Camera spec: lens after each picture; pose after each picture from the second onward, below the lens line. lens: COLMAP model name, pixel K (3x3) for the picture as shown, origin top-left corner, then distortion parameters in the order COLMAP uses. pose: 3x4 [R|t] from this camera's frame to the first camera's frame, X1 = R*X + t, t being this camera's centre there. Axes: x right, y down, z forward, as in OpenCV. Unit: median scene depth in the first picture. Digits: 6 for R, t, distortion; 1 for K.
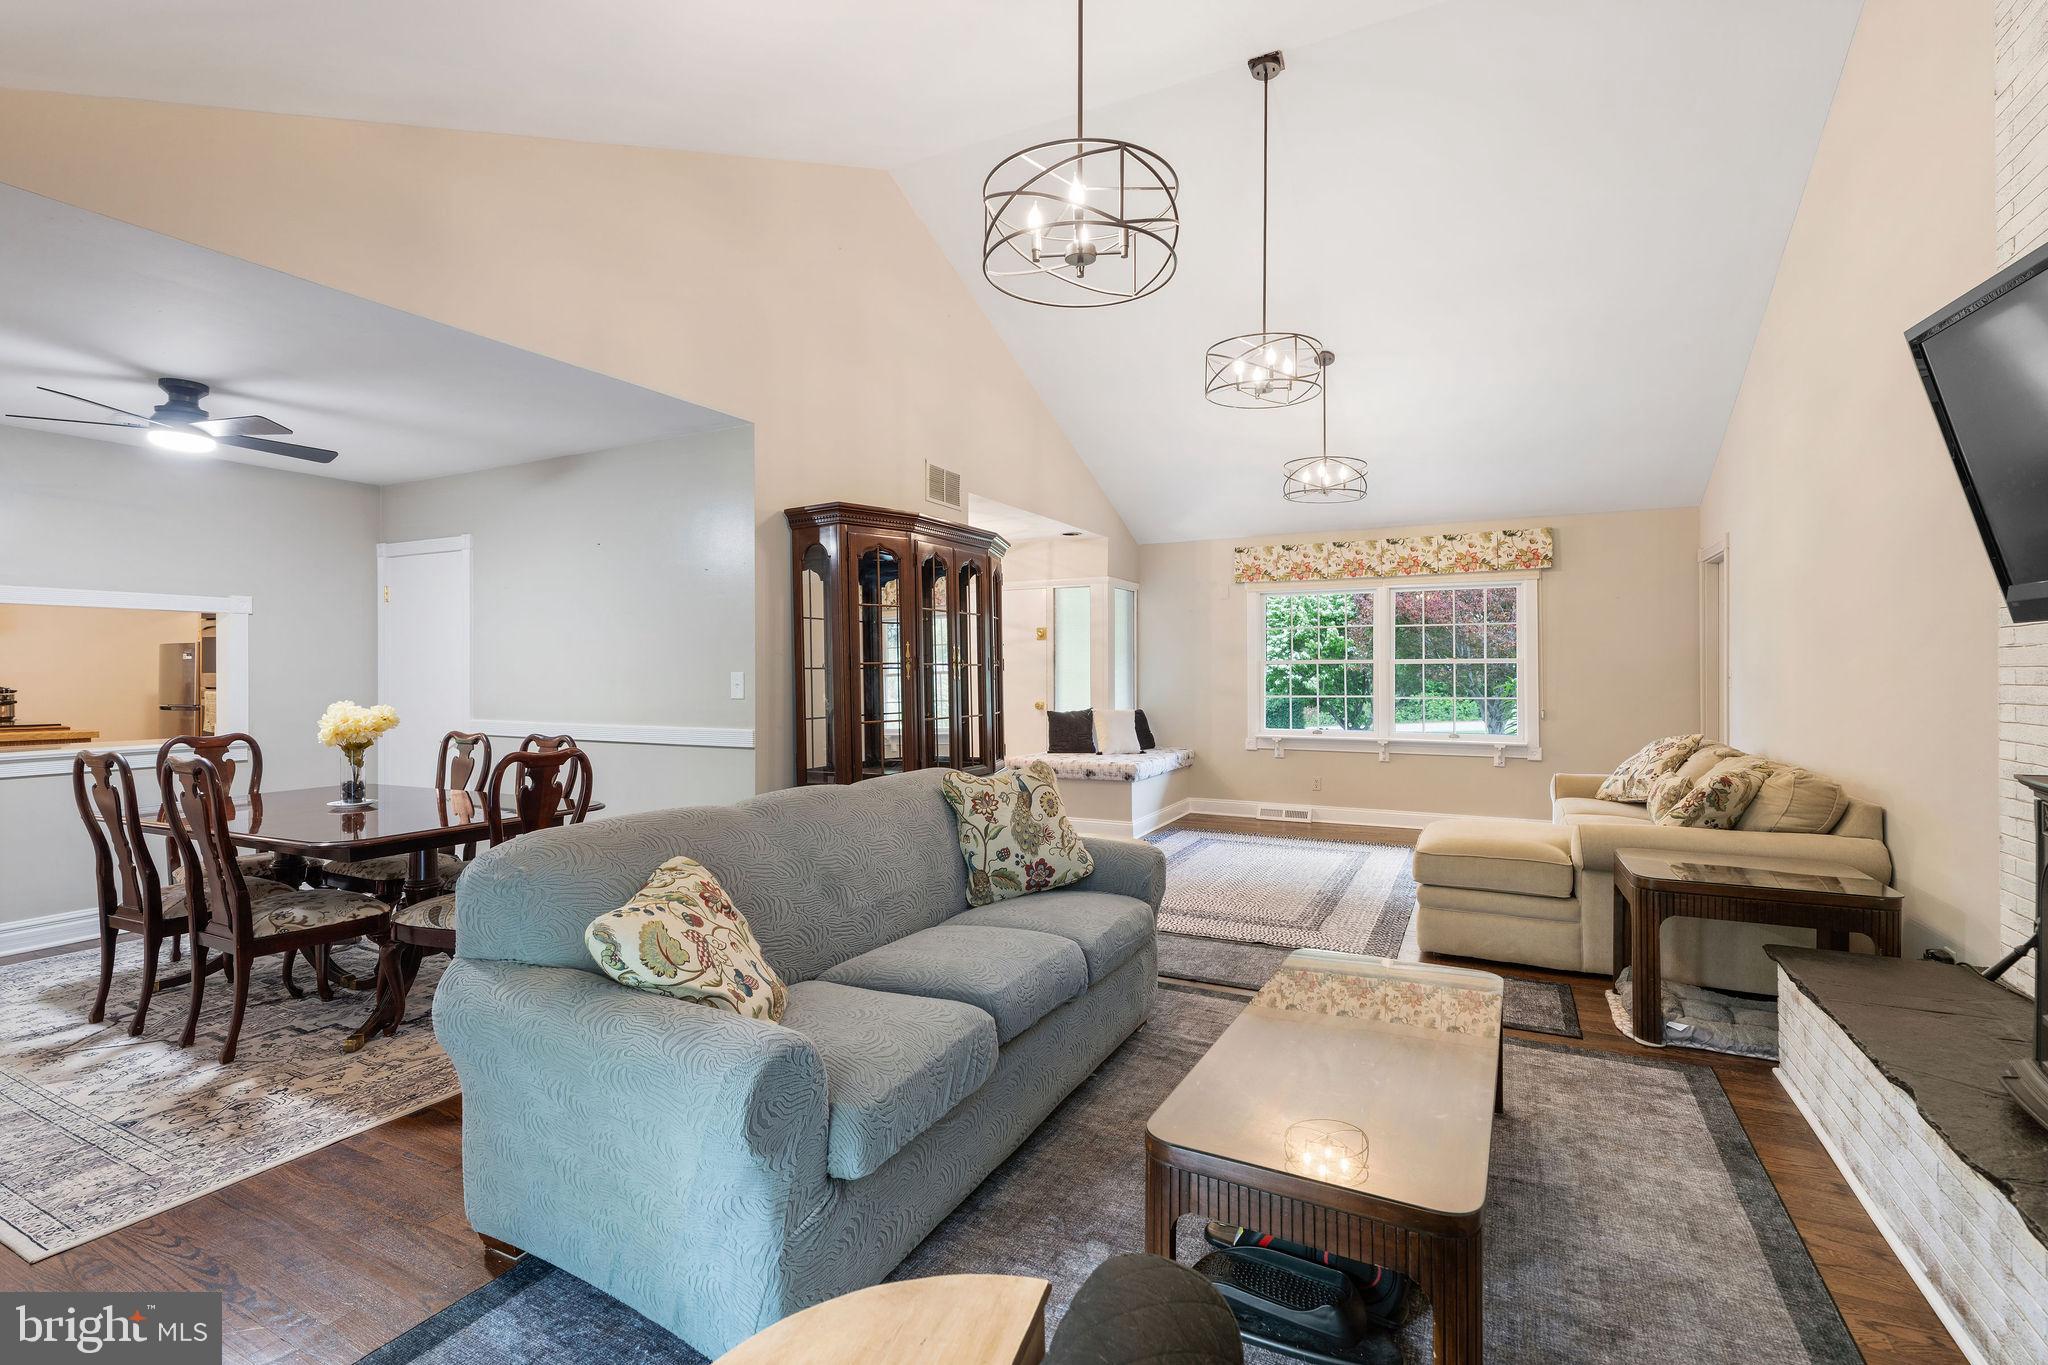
lens RADIAL K [[937.3, 0, 1024.0], [0, 937.3, 682.5], [0, 0, 1]] dist [-0.001923, 0.001400]
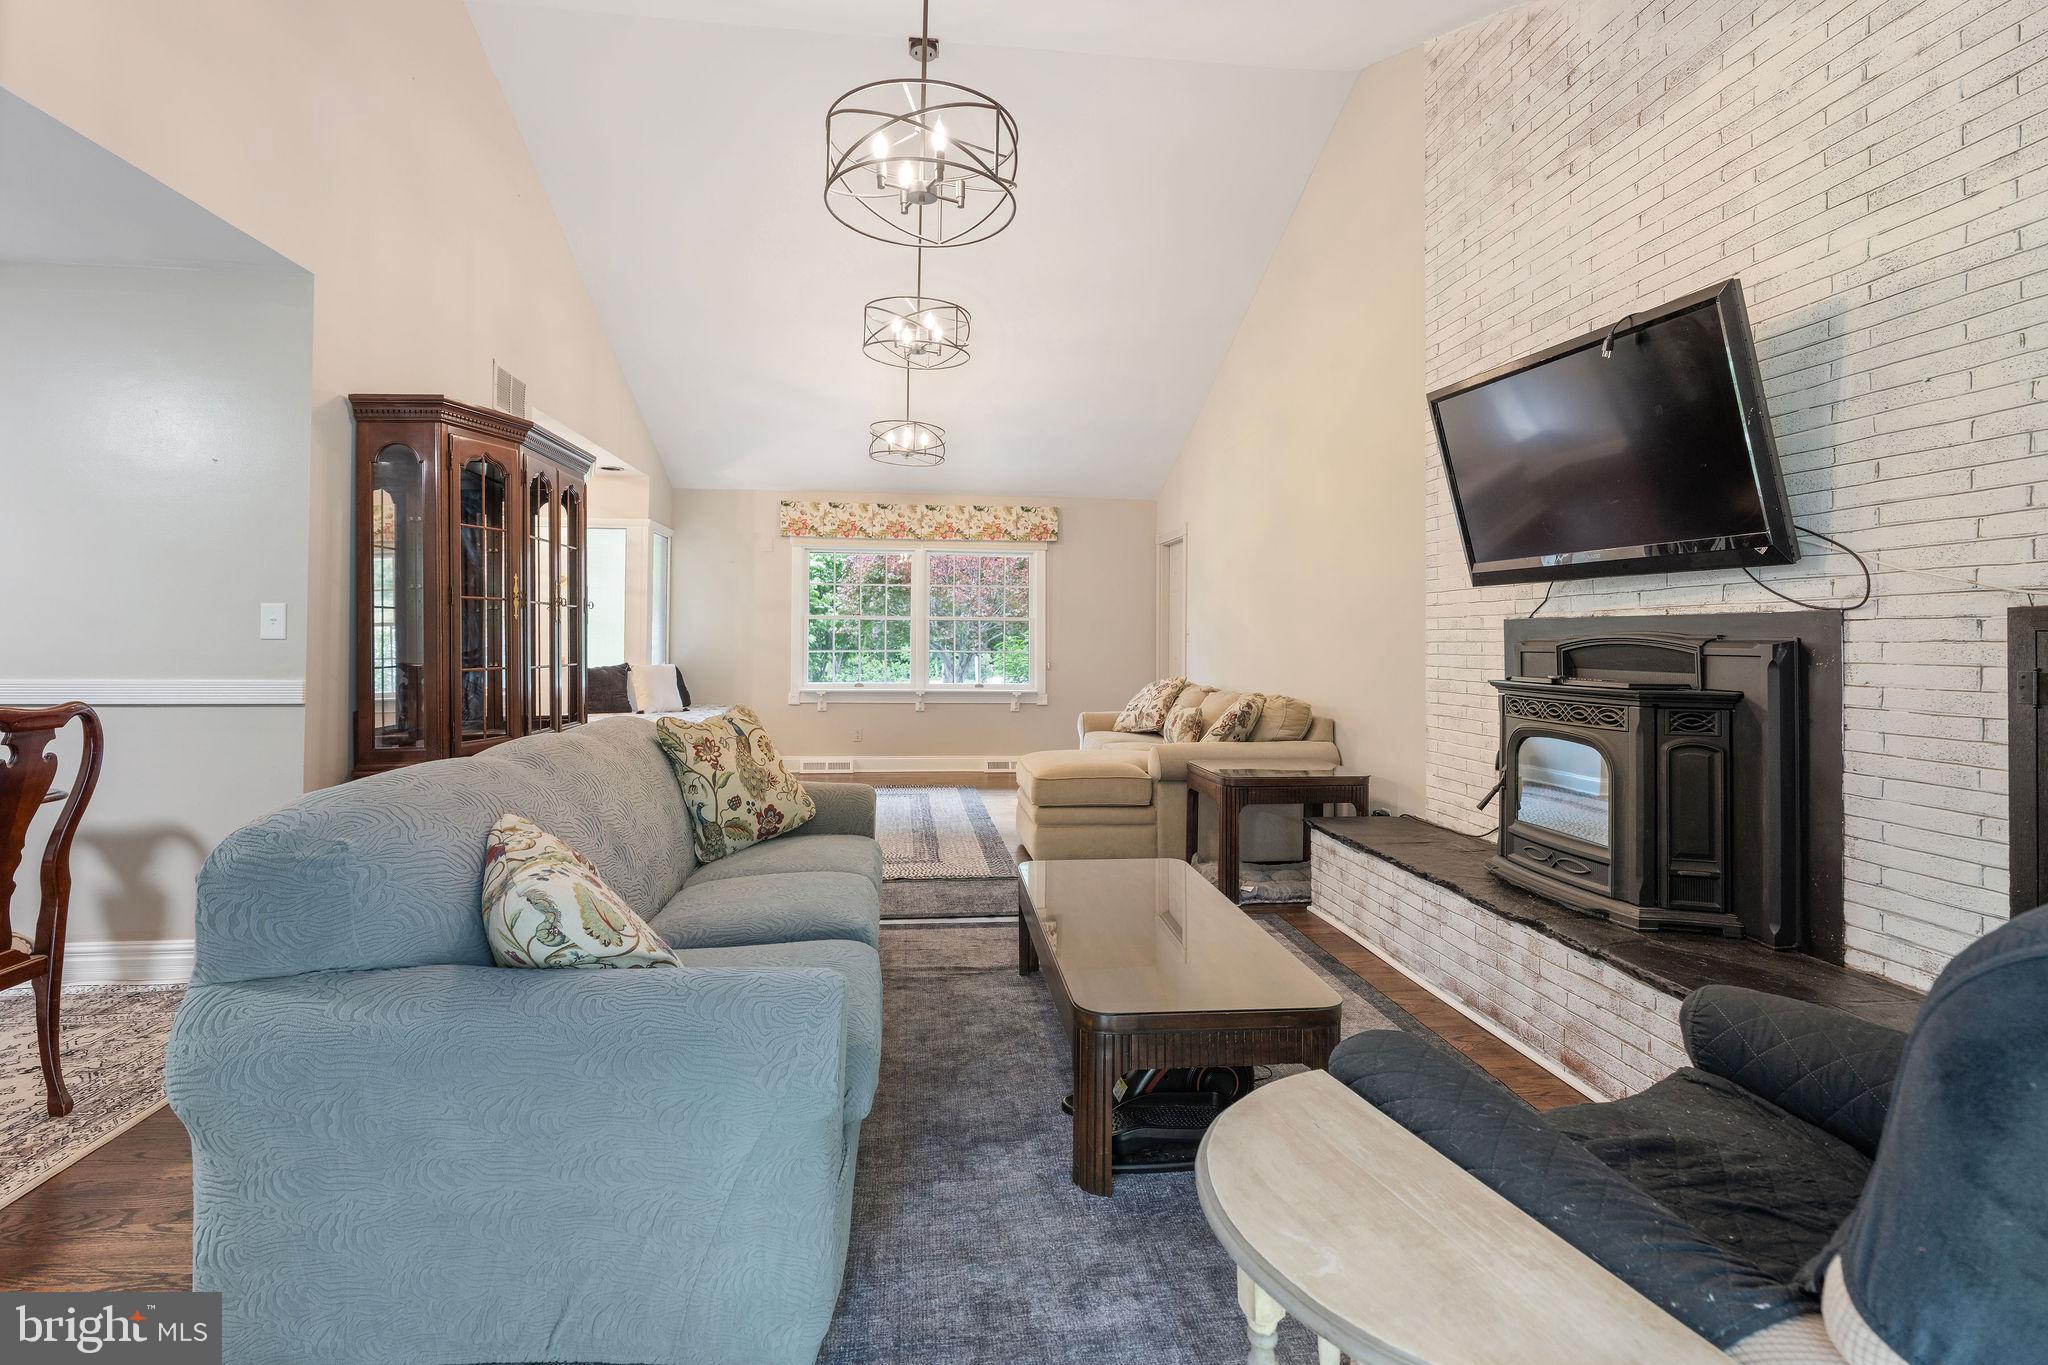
lens RADIAL K [[952.0, 0, 1025.1], [0, 952.0, 635.0], [0, 0, 1]] dist [-0.002907, 0.000297]
pose [[0.826865, 0.012622, 0.562259, -0.215897], [-0.005154, 0.999876, -0.014865, 0.020718], [-0.562377, 0.009394, 0.826828, 0.042101]]
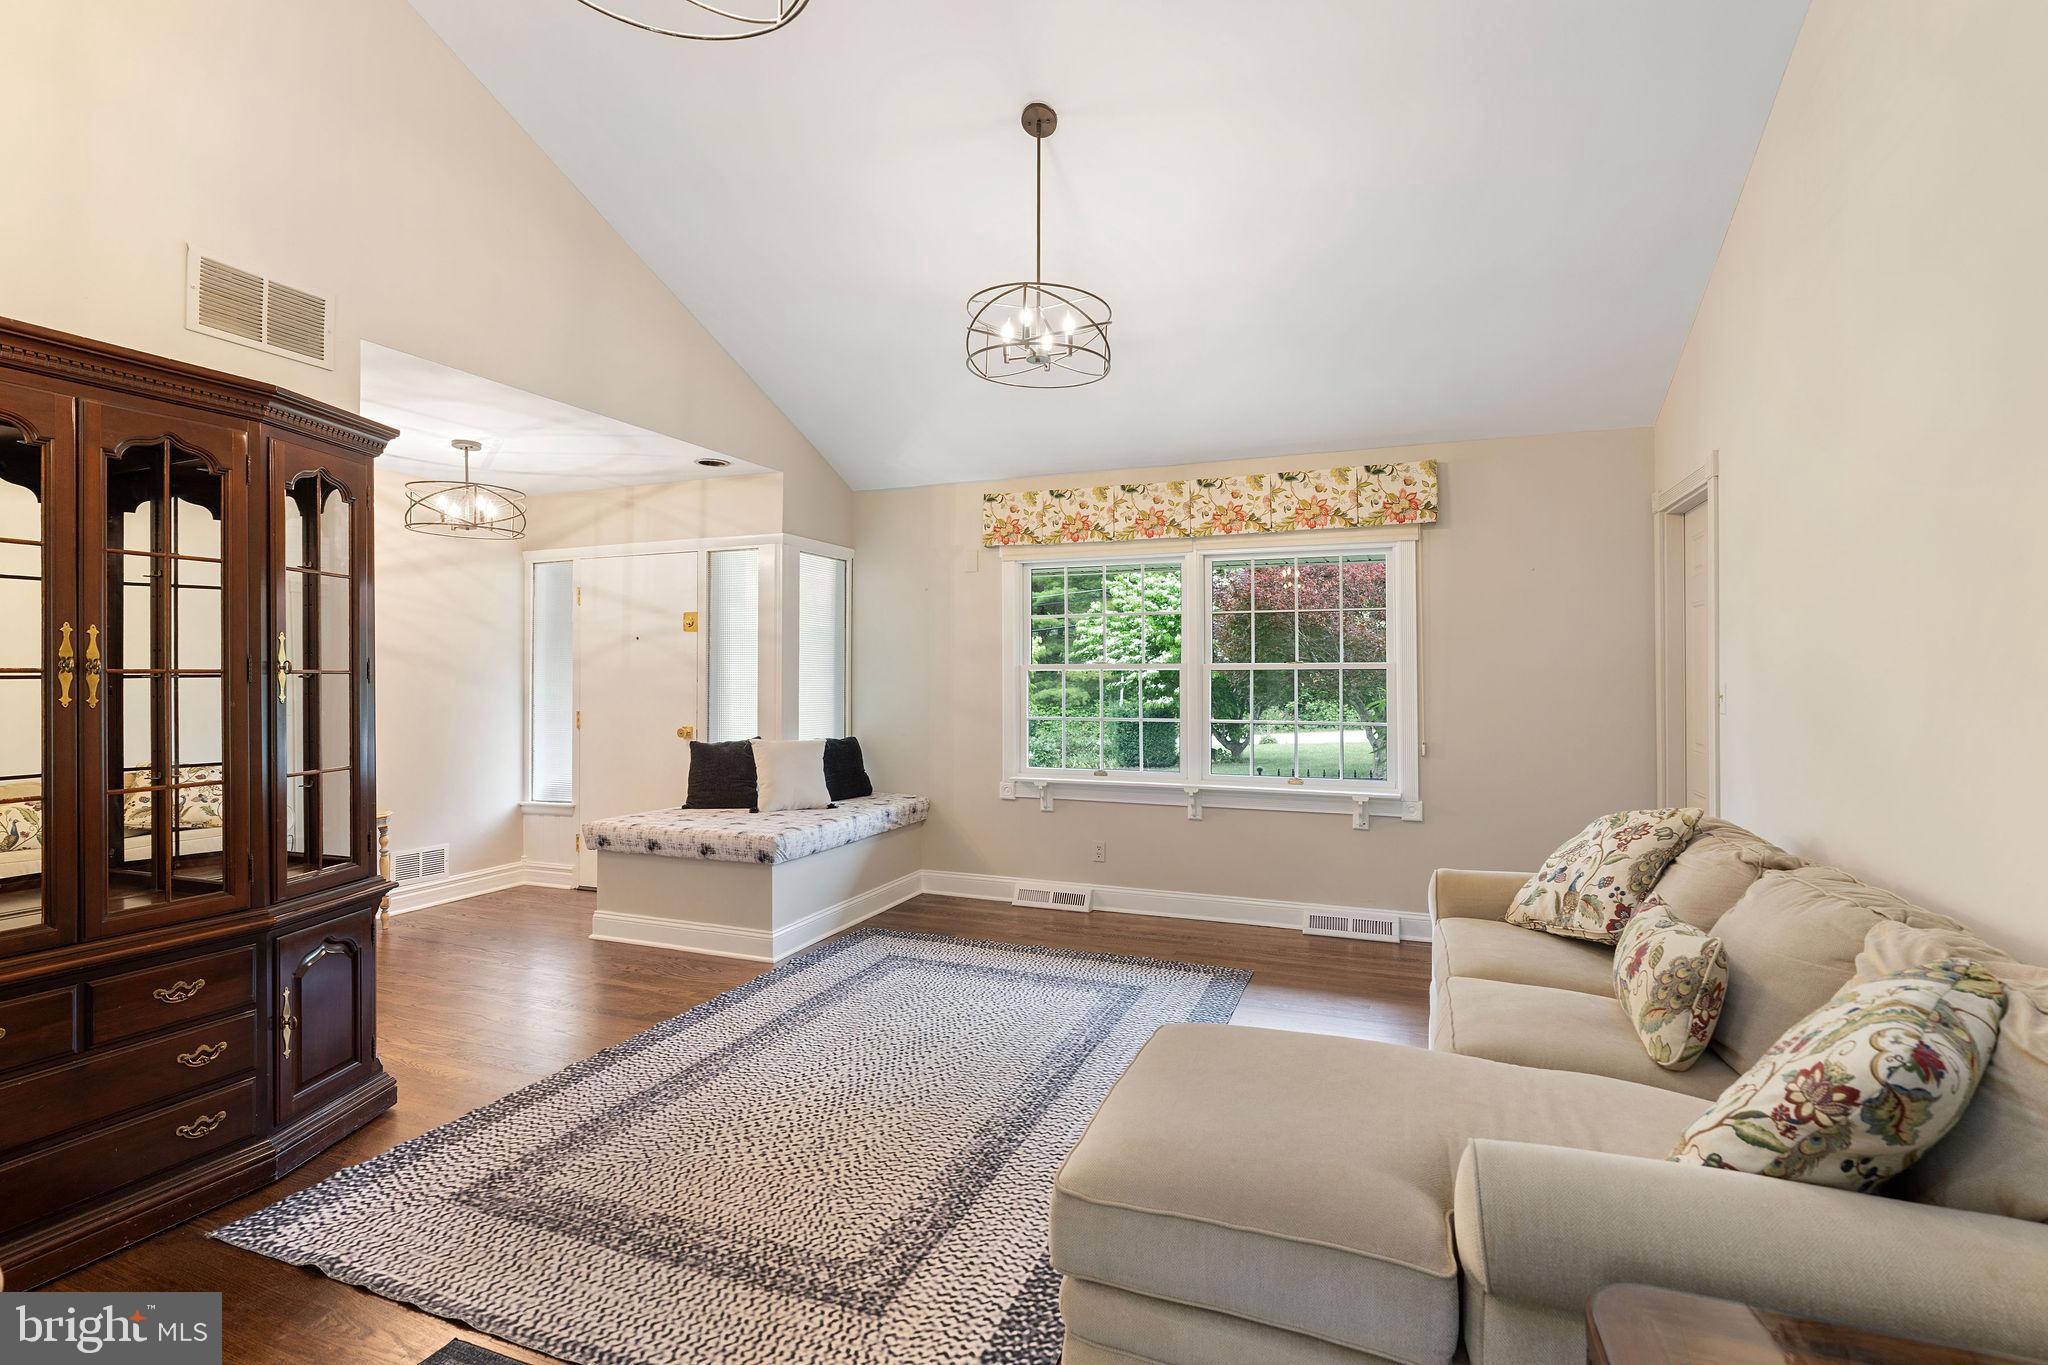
lens RADIAL K [[965.0, 0, 1024.0], [0, 965.0, 682.5], [0, 0, 1]] dist [-0.012388, -0.000412]
pose [[0.995342, 0.003035, 0.096361, 0.323185], [-0.002648, 0.999988, -0.004143, -0.013453], [-0.096372, 0.003869, 0.995338, 0.548299]]
